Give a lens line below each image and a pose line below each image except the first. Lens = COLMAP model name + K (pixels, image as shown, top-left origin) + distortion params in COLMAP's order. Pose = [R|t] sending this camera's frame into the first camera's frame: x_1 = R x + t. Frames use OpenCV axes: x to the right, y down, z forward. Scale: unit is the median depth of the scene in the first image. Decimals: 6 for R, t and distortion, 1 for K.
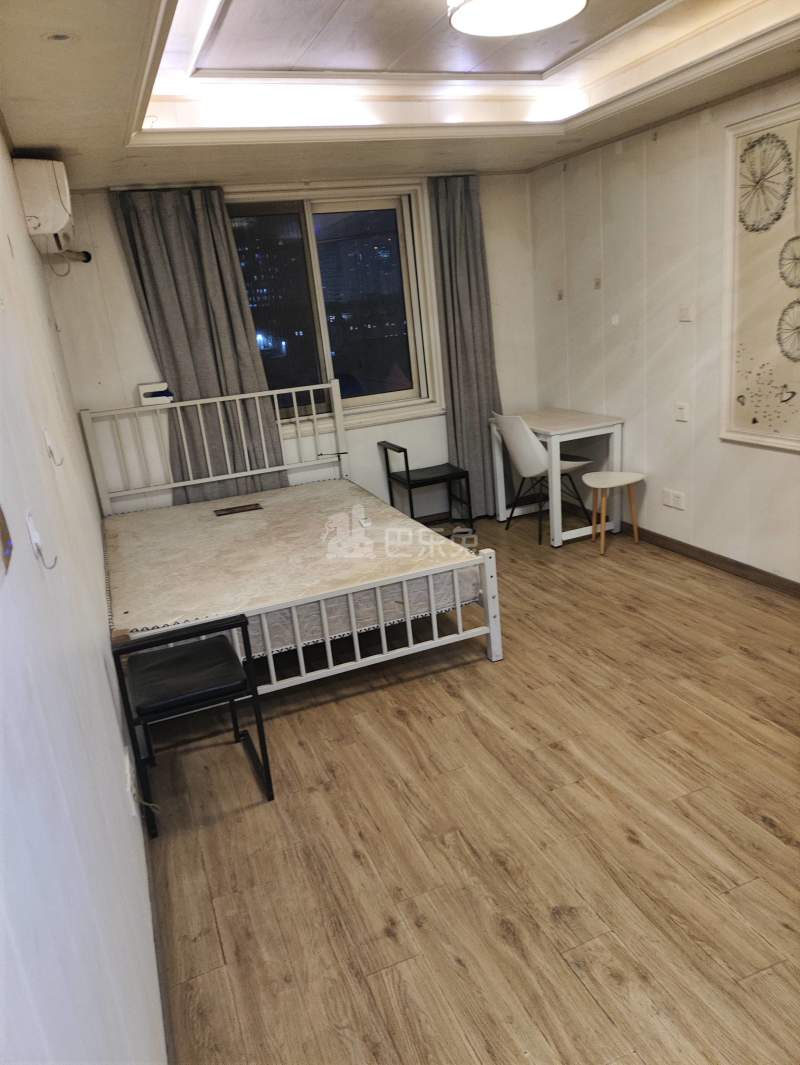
lens RADIAL K [[775.4, 0, 410.2], [0, 775.4, 529.0], [0, 0, 1]] dist [0.073855, -0.106308]
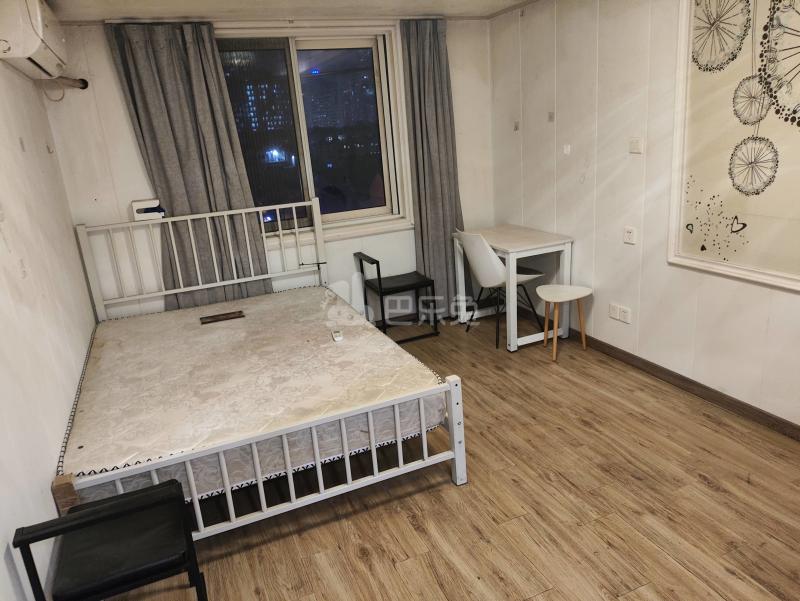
lens RADIAL K [[582.4, 0, 401.6], [0, 582.4, 289.9], [0, 0, 1]] dist [0.073855, -0.106308]
pose [[0.999670, 0.011203, 0.023136, 0.011058], [-0.010911, 0.999859, -0.012746, -0.062377], [-0.023275, 0.012489, 0.999651, 0.196754]]
